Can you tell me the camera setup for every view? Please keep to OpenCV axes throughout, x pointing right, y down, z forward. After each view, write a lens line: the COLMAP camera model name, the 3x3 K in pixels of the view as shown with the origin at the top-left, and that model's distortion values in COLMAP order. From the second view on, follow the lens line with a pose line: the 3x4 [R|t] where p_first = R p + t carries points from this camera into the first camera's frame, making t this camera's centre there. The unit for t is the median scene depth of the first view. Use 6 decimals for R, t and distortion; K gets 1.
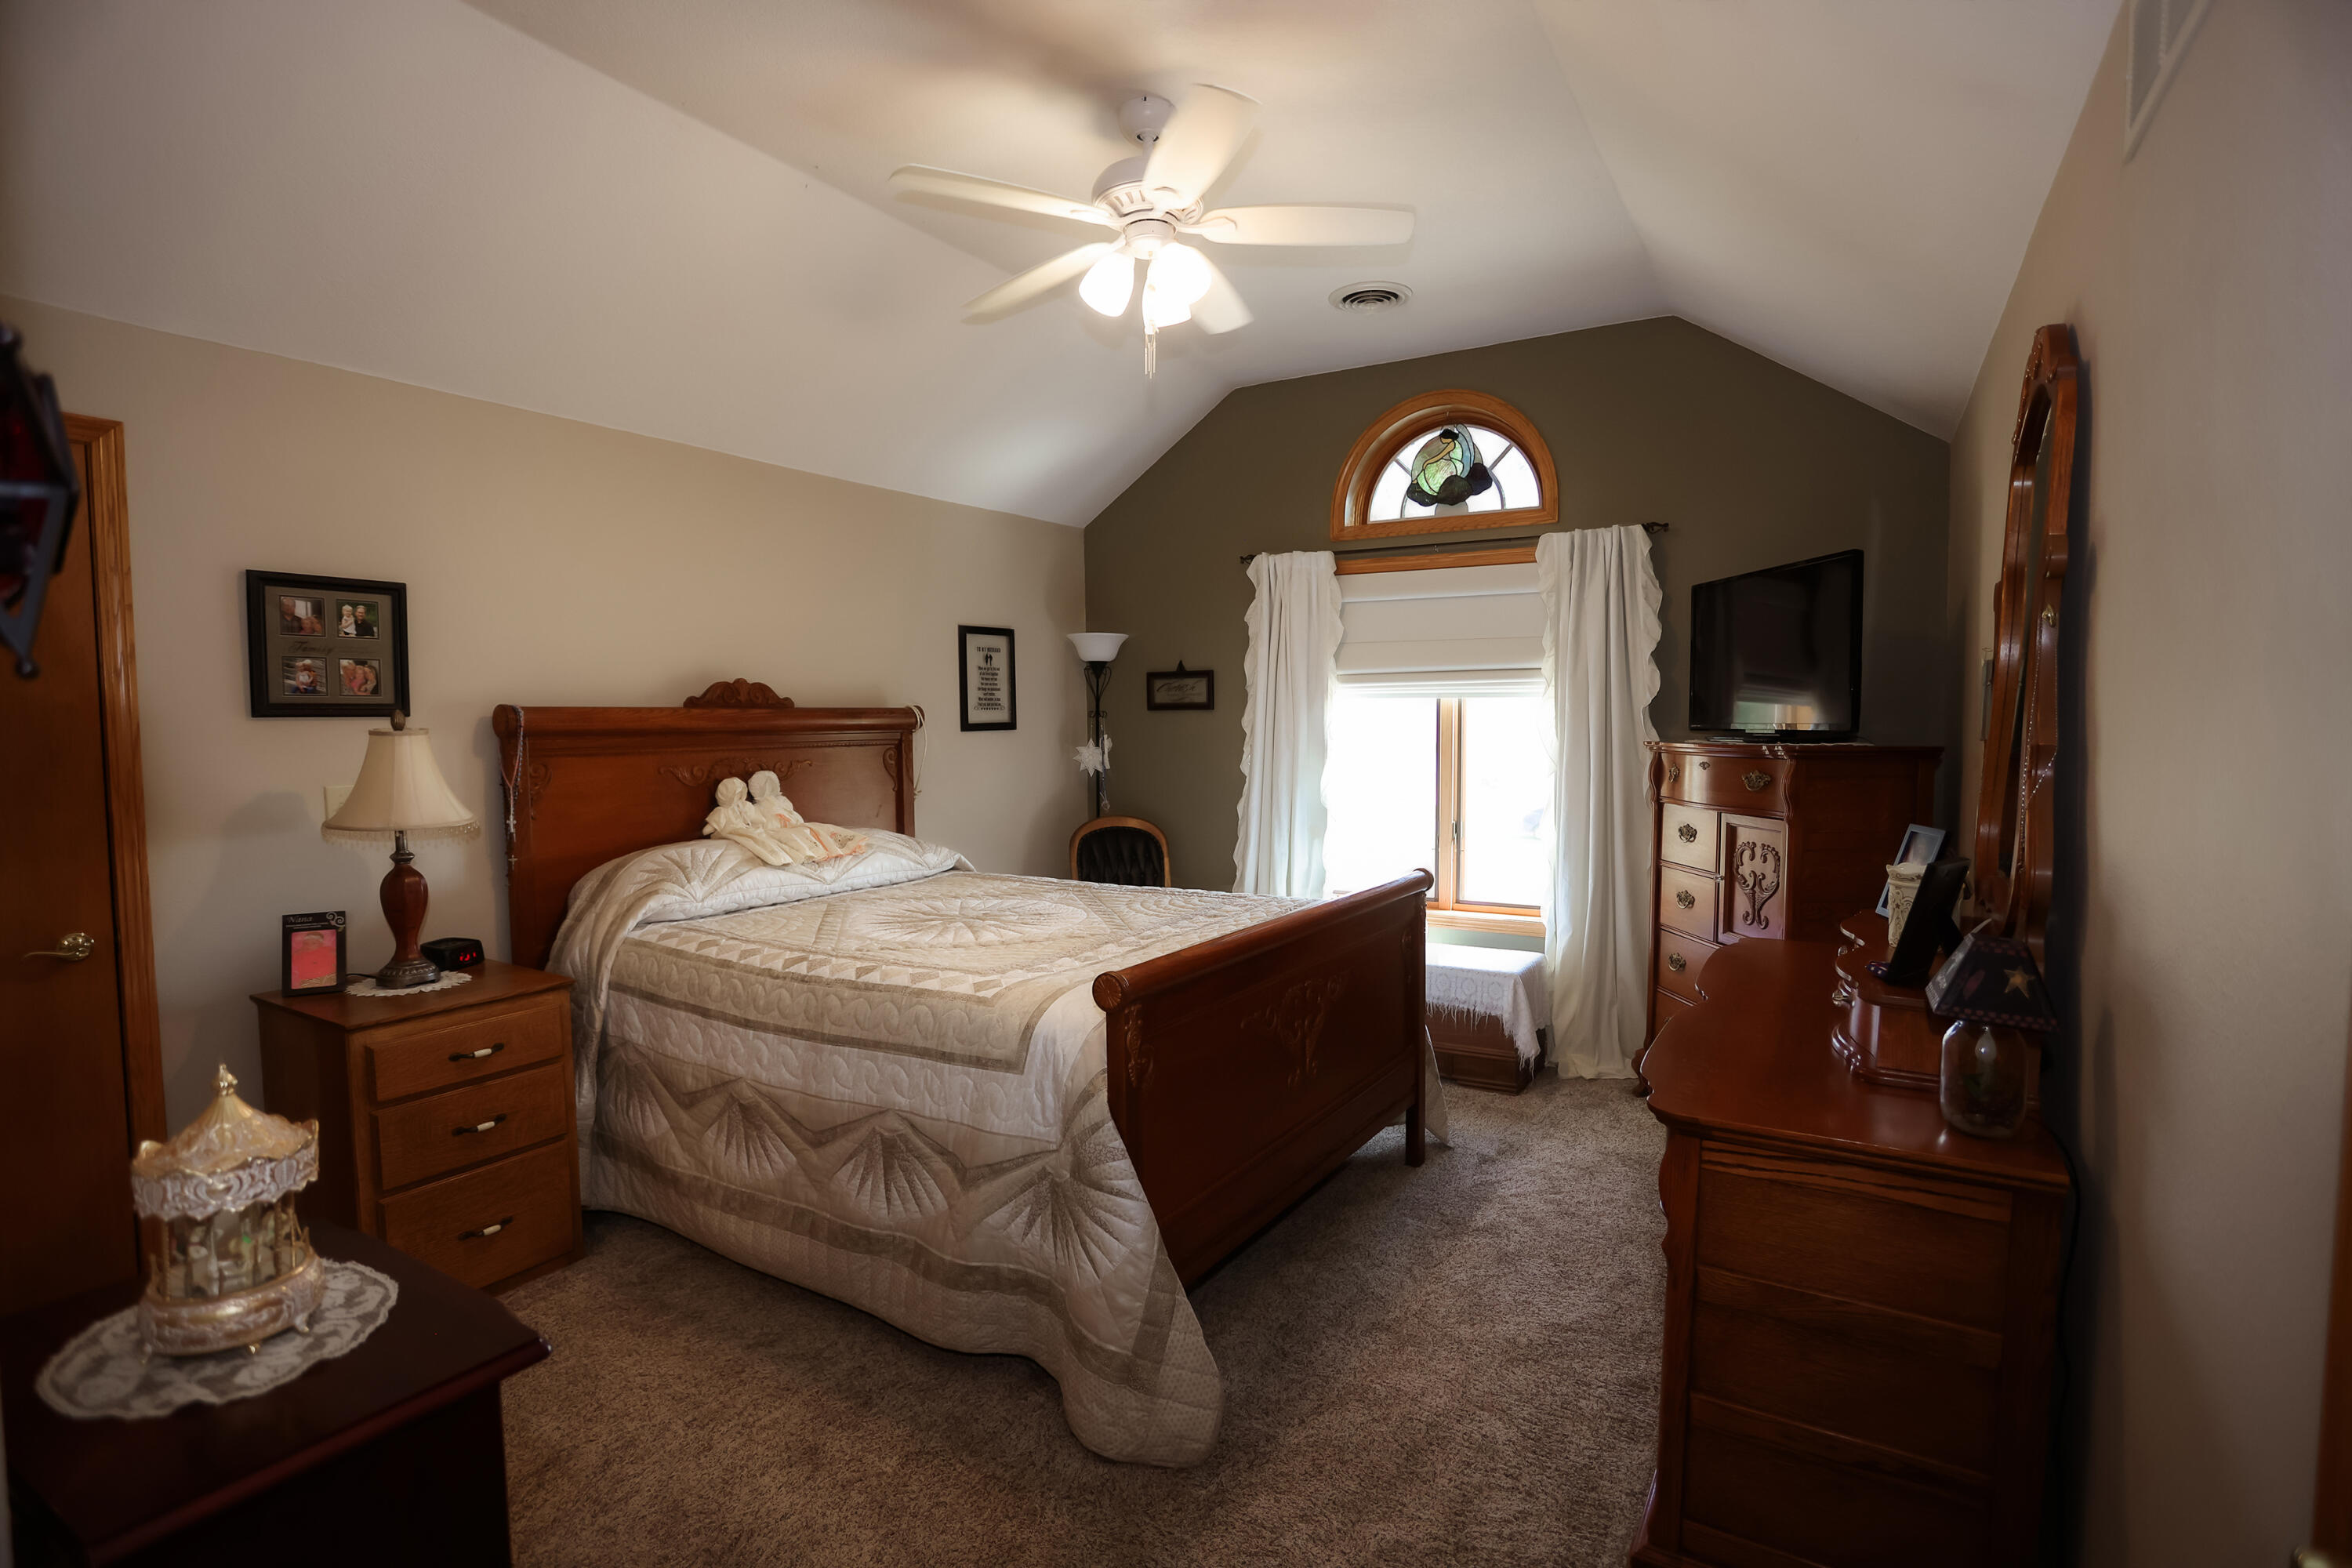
lens RADIAL K [[1133.1, 0, 1176.0], [0, 1133.1, 784.0], [0, 0, 1]] dist [-0.074513, 0.032480]
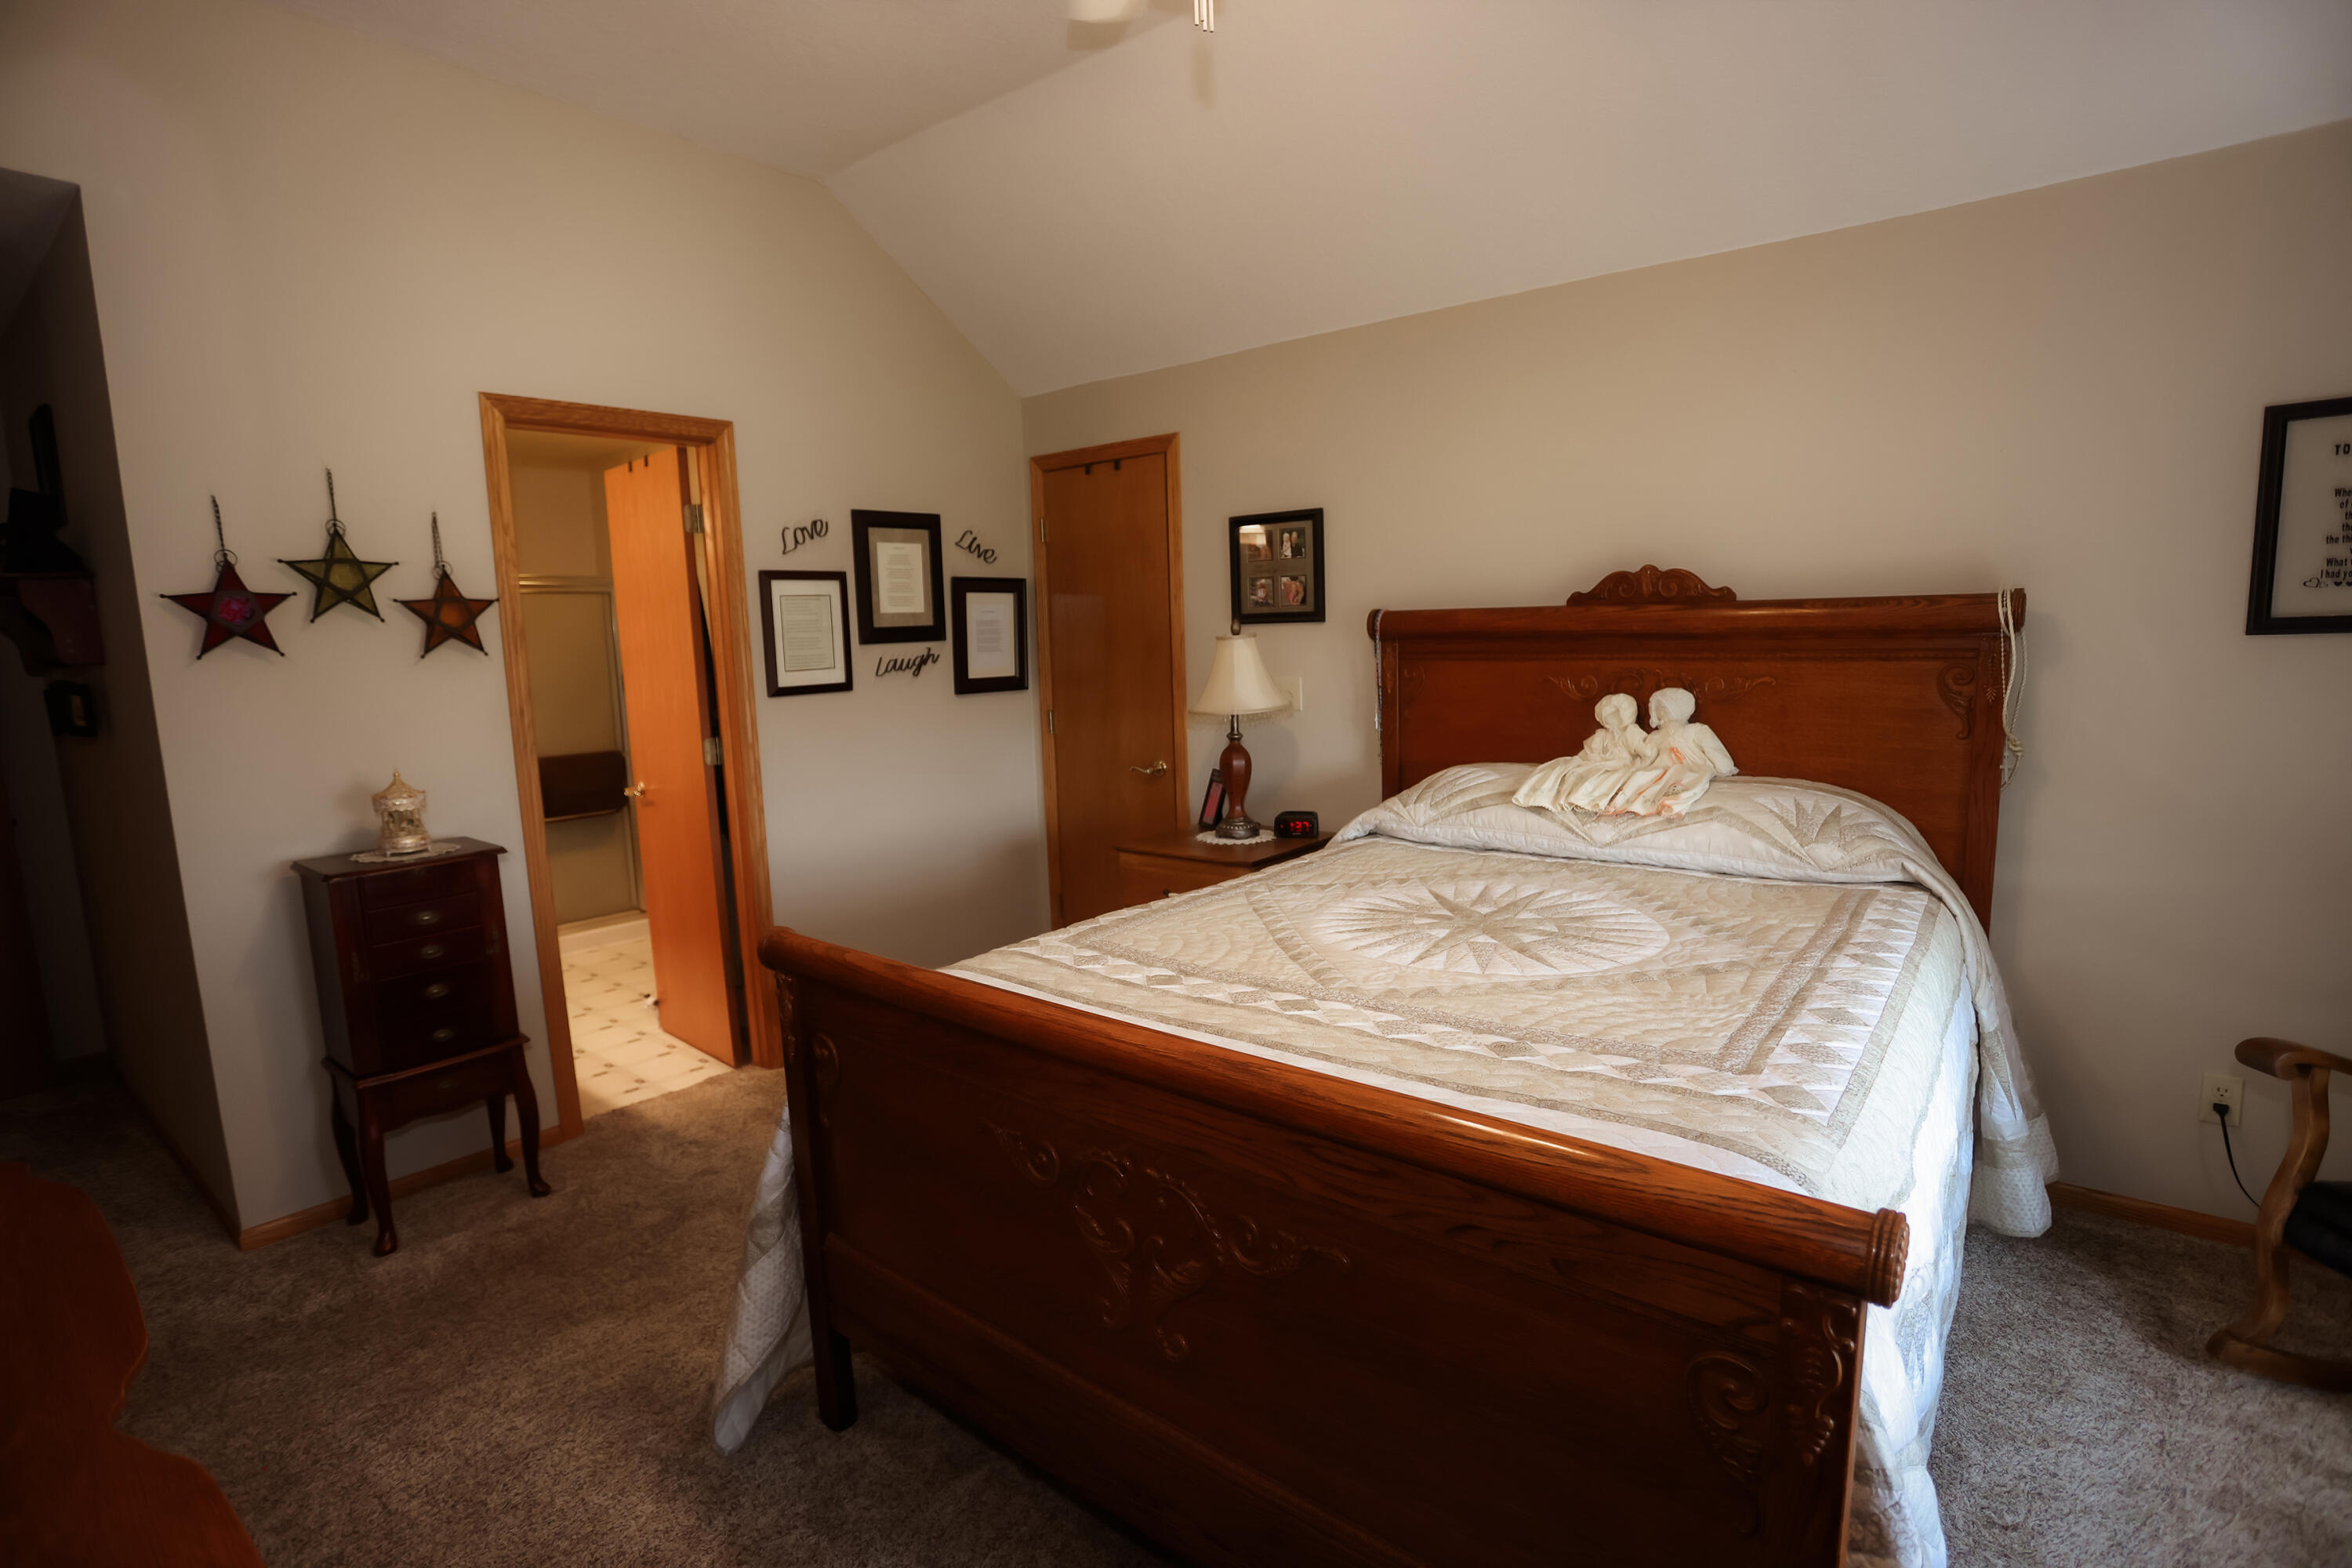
lens RADIAL K [[1133.1, 0, 1176.0], [0, 1133.1, 784.0], [0, 0, 1]] dist [-0.074513, 0.032480]
pose [[-0.120531, 0.144072, -0.982199, 0.545577], [-0.027069, 0.988568, 0.148328, -0.066131], [0.992340, 0.044465, -0.115253, 1.008140]]
